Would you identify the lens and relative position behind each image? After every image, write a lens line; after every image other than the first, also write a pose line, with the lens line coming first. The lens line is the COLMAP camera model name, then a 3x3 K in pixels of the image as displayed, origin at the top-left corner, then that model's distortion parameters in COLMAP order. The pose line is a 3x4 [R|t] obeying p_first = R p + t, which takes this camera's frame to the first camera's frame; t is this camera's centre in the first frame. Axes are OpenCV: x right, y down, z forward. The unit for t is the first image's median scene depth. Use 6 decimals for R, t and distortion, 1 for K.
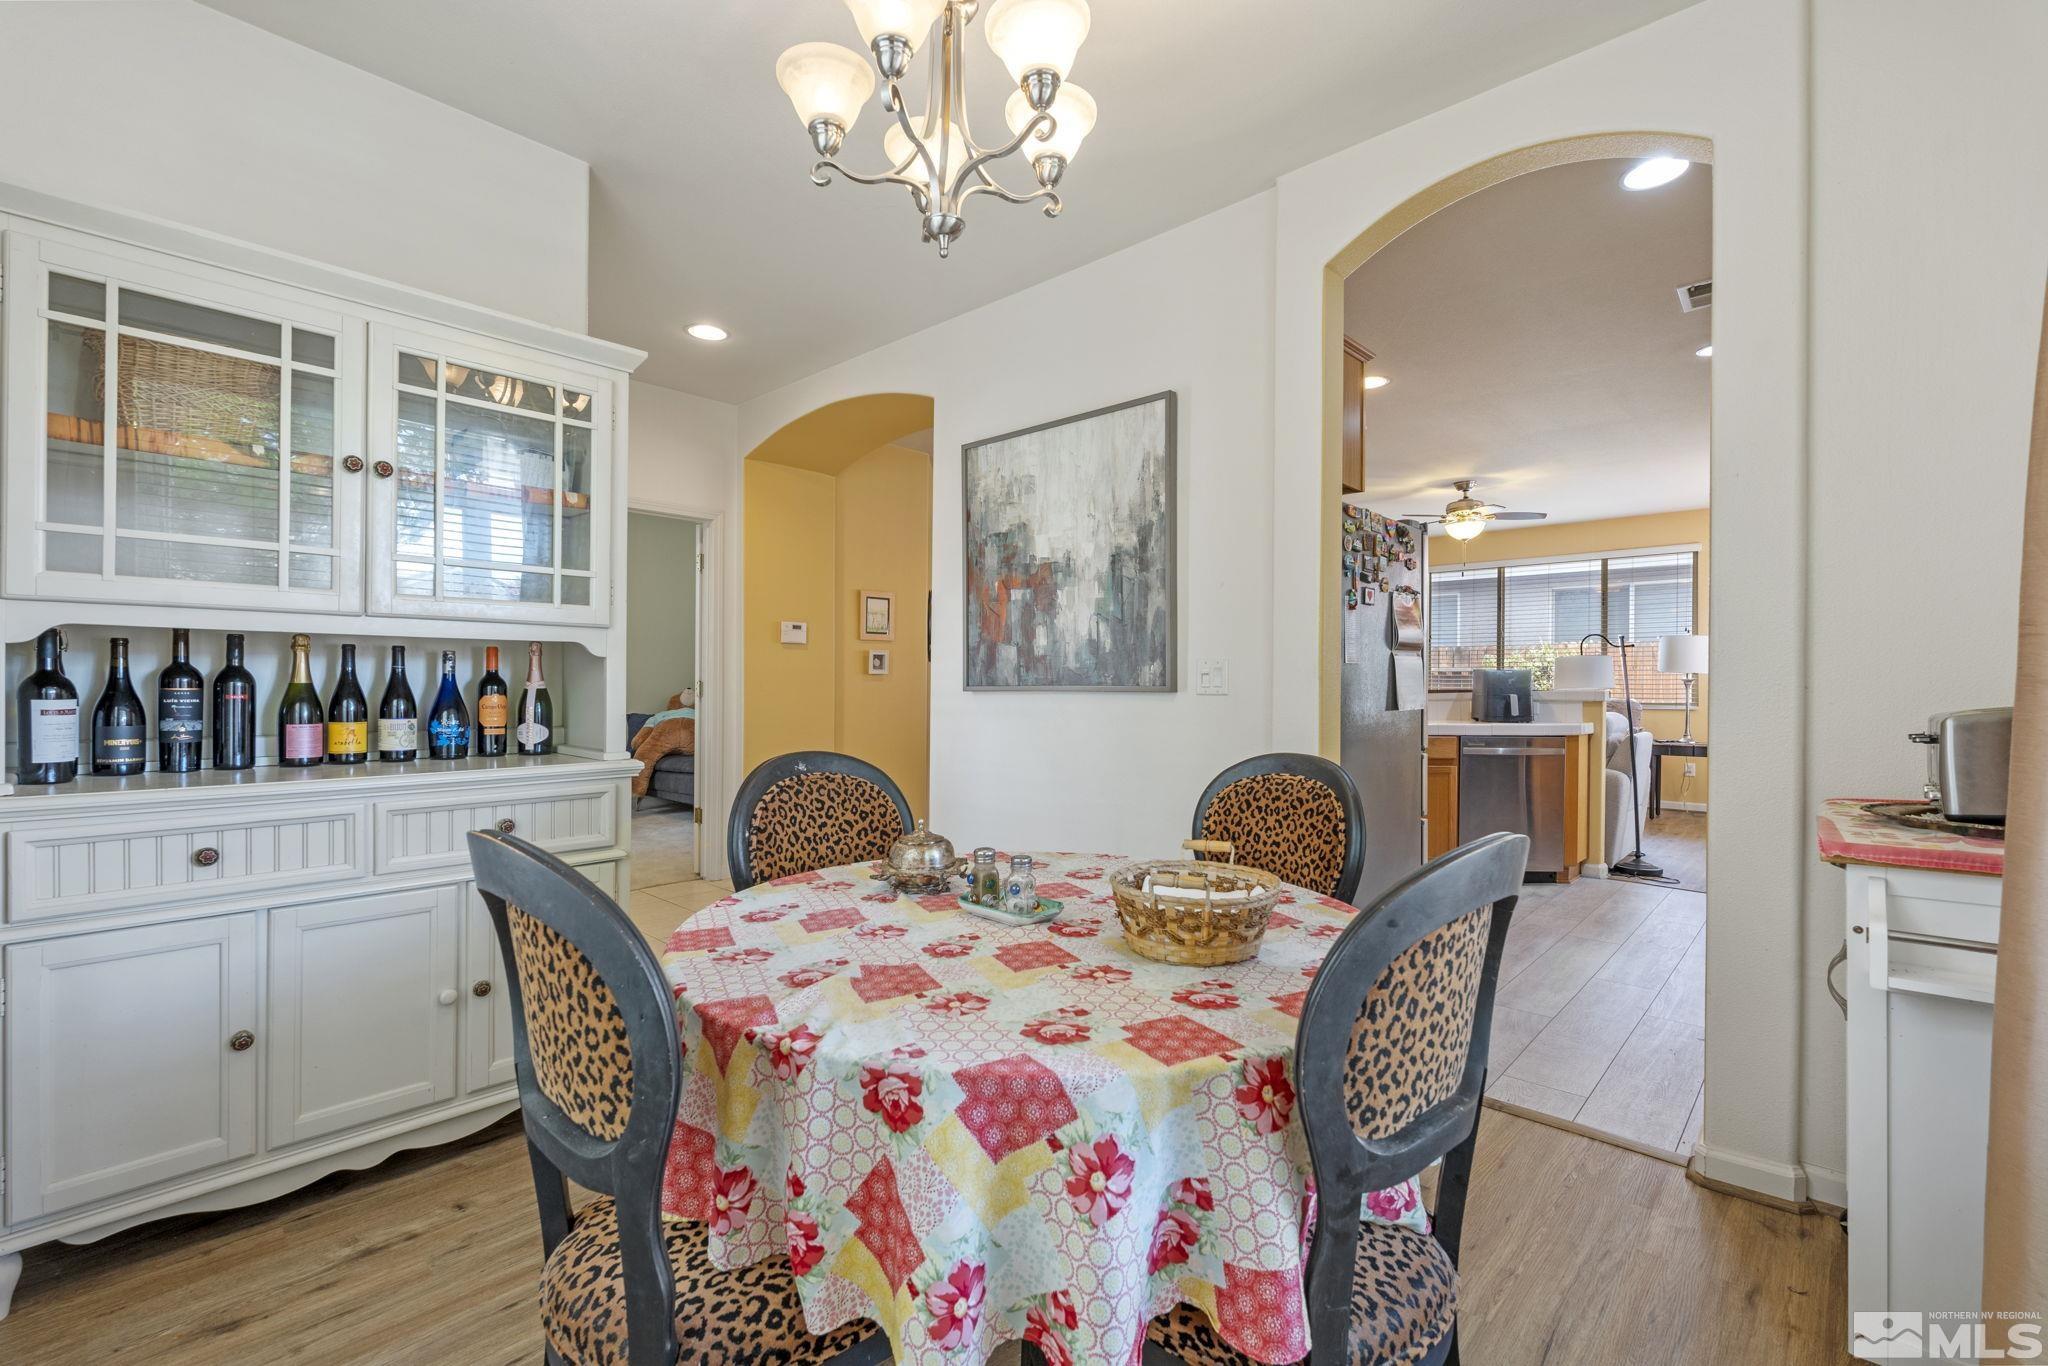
lens RADIAL K [[897.2, 0, 1021.1], [0, 897.2, 671.2], [0, 0, 1]] dist [-0.004276, 0.000121]
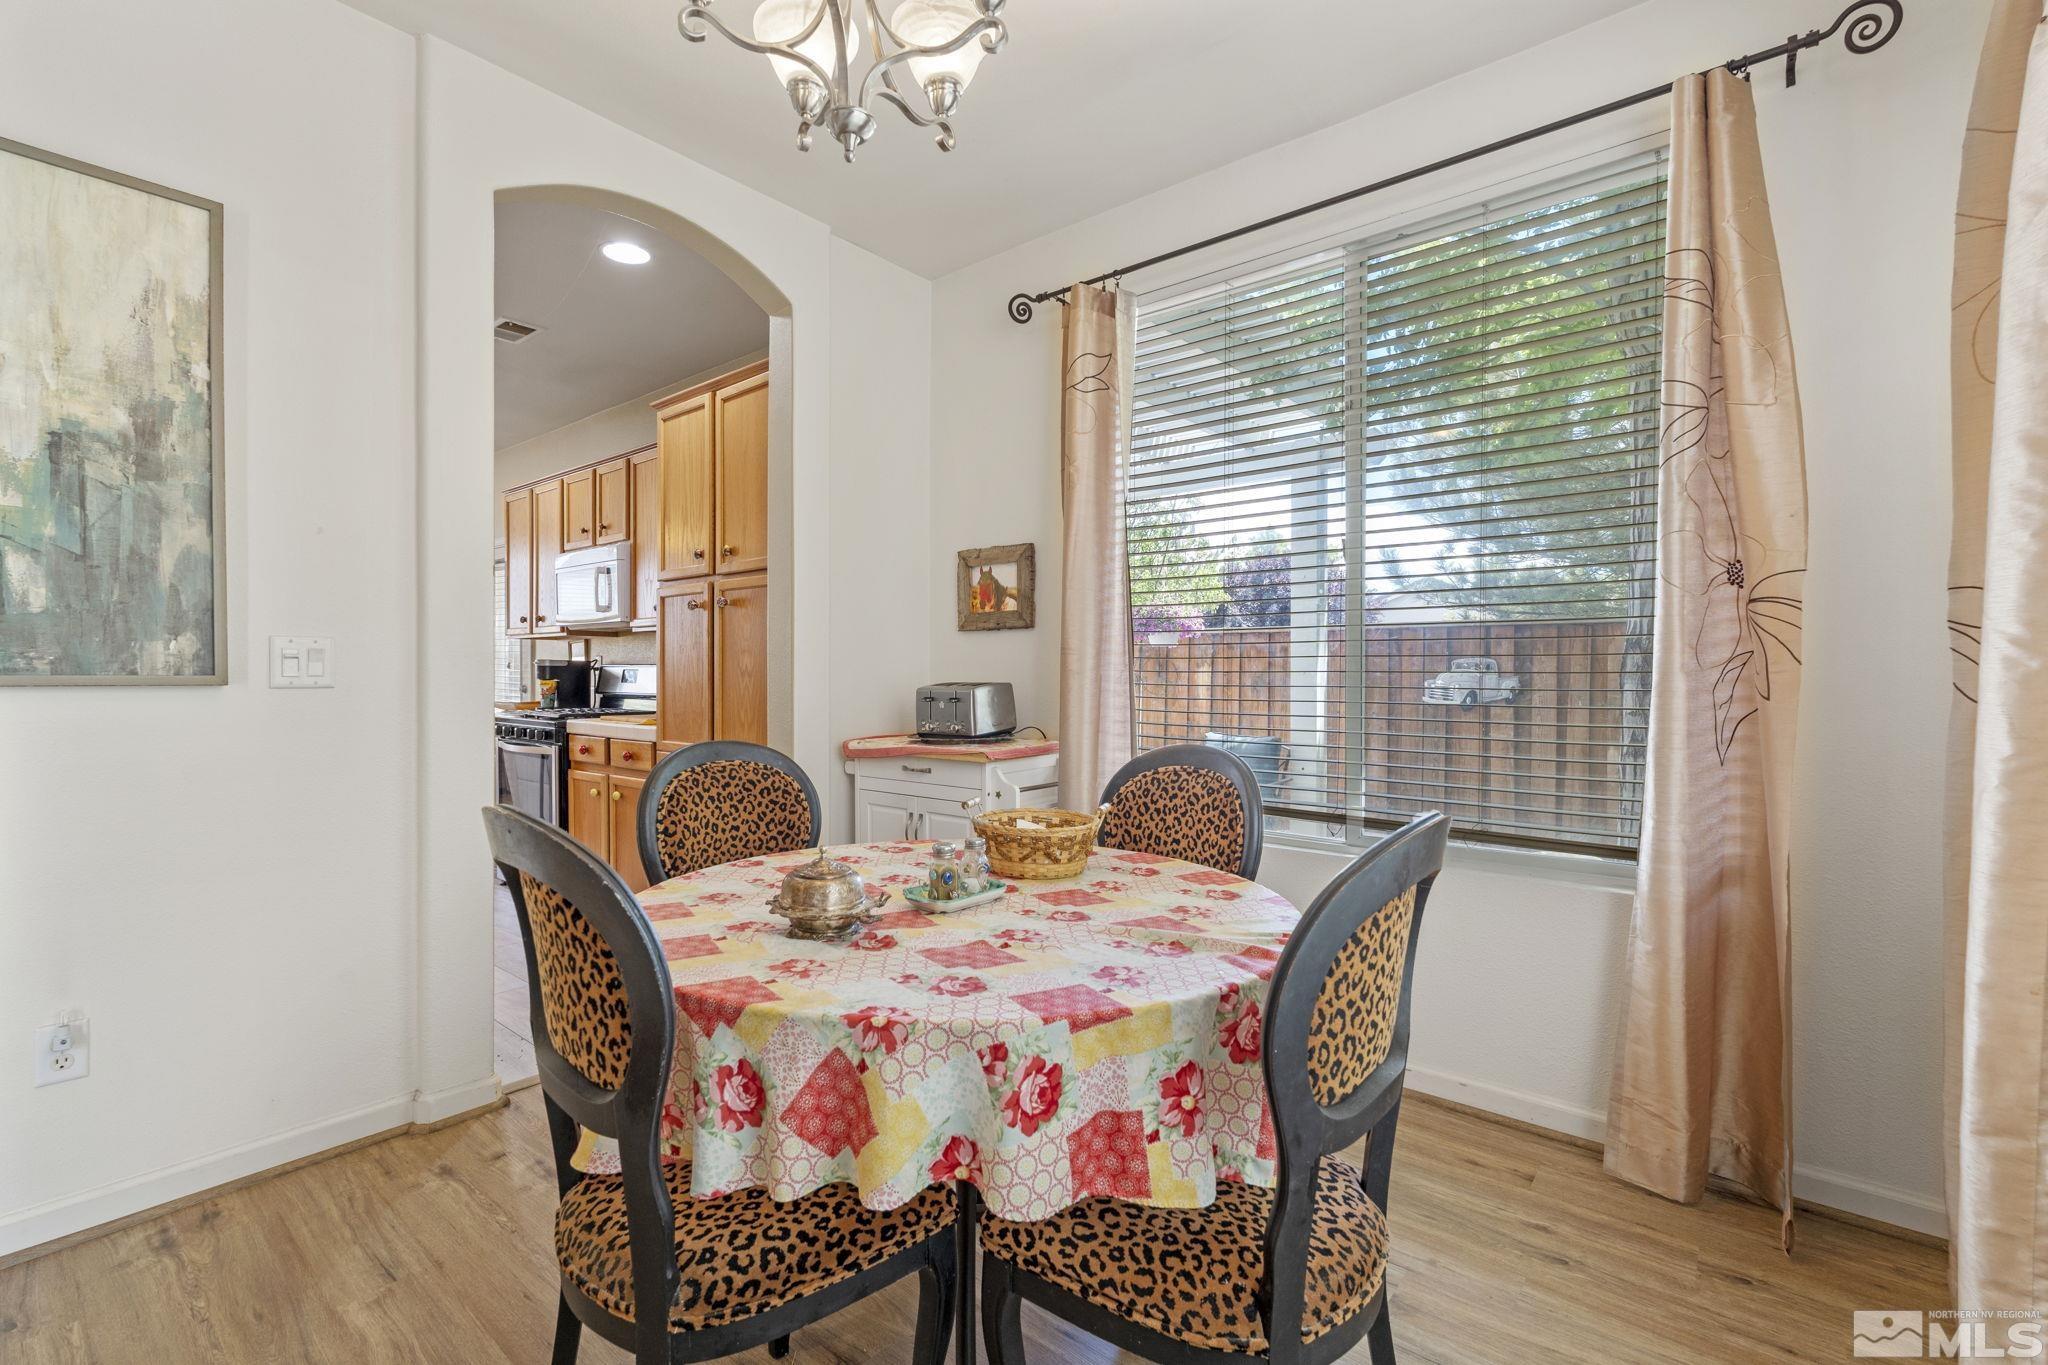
lens RADIAL K [[897.2, 0, 1021.1], [0, 897.2, 670.7], [0, 0, 1]] dist [-0.004276, 0.000121]
pose [[-0.071697, 0.000756, 0.997426, -0.517066], [-0.018402, 0.999829, -0.002080, 0.004318], [-0.997257, -0.018503, -0.071671, 0.499382]]
